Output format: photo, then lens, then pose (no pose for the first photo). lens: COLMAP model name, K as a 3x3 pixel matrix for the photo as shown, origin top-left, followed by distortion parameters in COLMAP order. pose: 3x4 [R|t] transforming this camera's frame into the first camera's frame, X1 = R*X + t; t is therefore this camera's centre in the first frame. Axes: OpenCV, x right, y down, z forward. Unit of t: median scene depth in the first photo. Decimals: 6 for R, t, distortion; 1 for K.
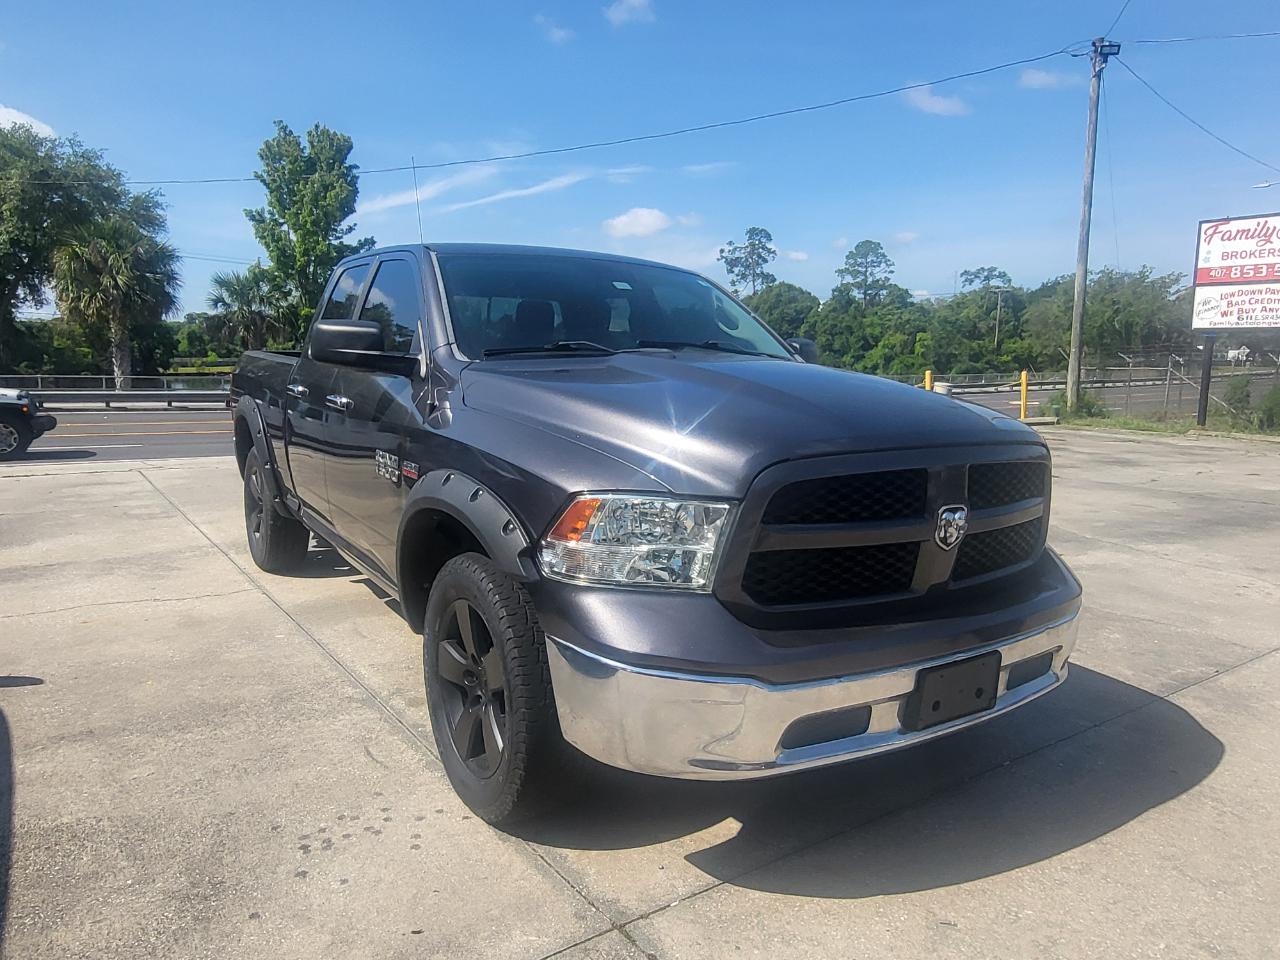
lens RADIAL K [[884.6, 0, 625.9], [0, 884.6, 464.0], [0, 0, 1]] dist [0.008383, -0.007735]
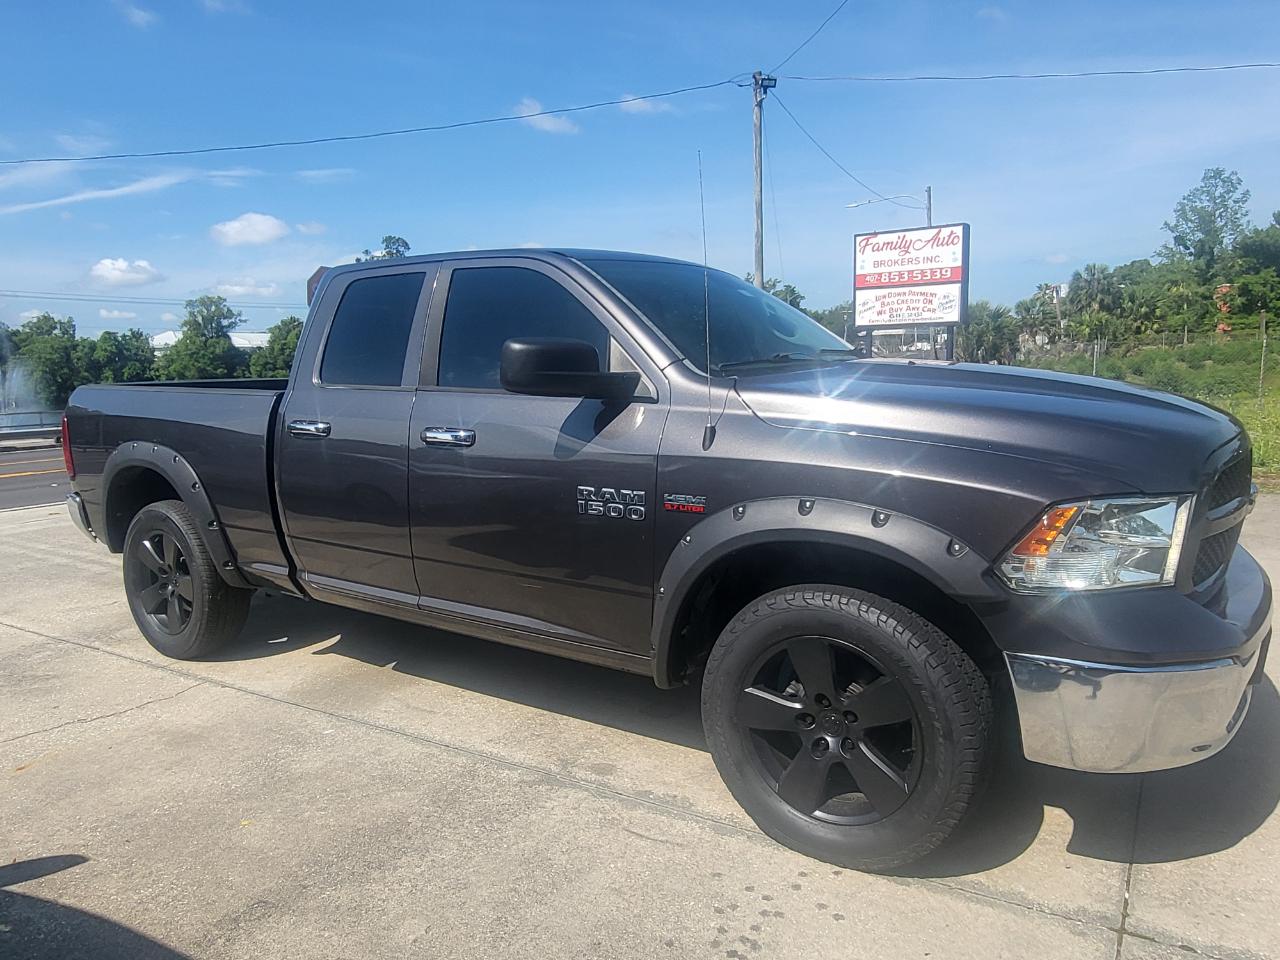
lens RADIAL K [[884.6, 0, 626.7], [0, 884.6, 473.2], [0, 0, 1]] dist [0.008383, -0.007735]
pose [[0.919512, -0.091872, 0.382175, -0.306105], [0.091952, 0.995599, 0.018098, -0.021877], [-0.382156, 0.018501, 0.923913, 0.100474]]
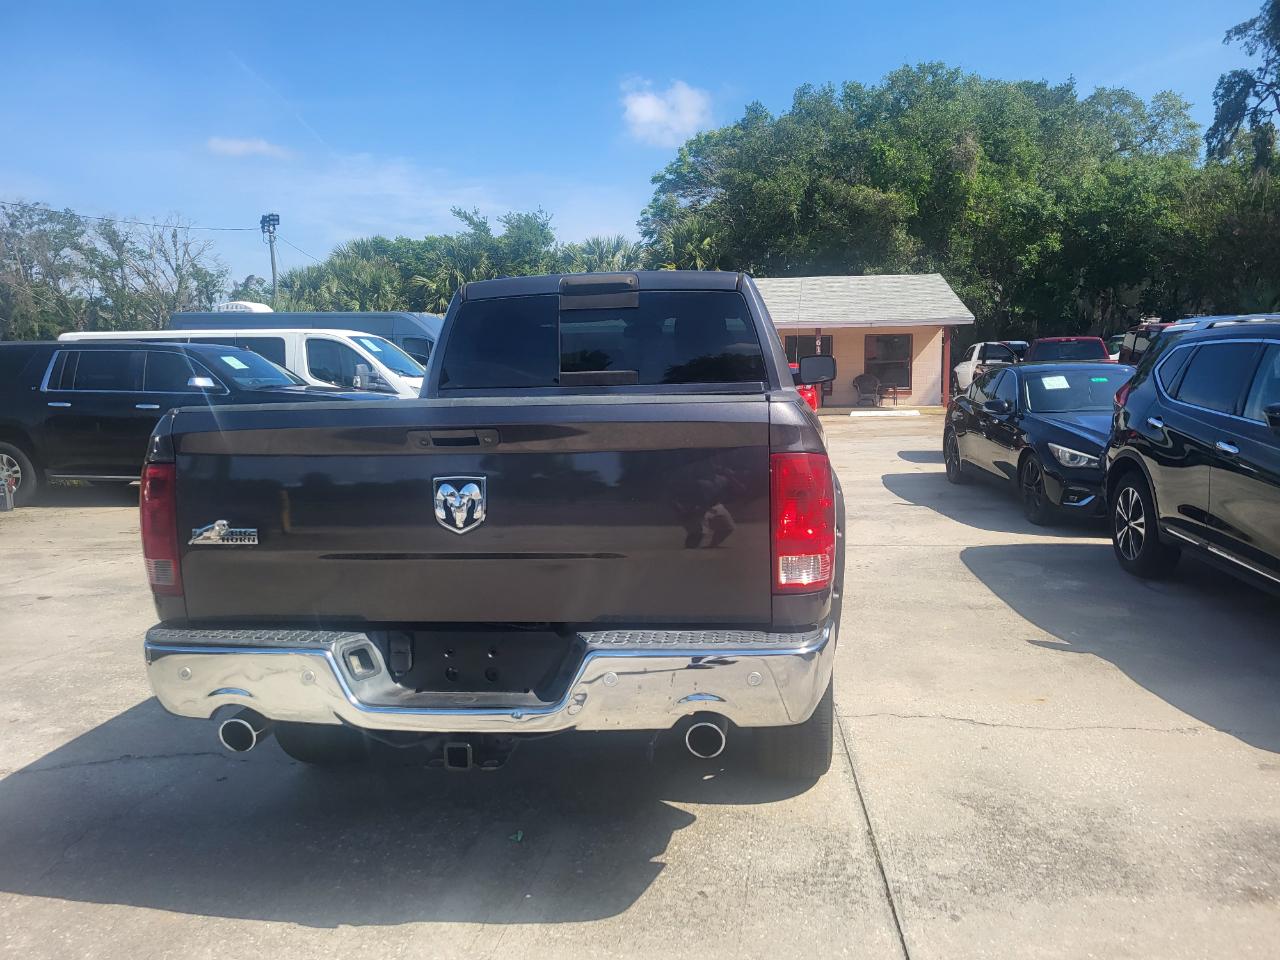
lens RADIAL K [[964.1, 0, 650.1], [0, 964.1, 470.1], [0, 0, 1]] dist [0.053440, -0.038017]
pose [[-0.772446, -0.068333, 0.631394, -0.666209], [0.084748, 0.974212, 0.209115, -0.193196], [-0.629401, 0.215039, -0.746735, 1.401550]]
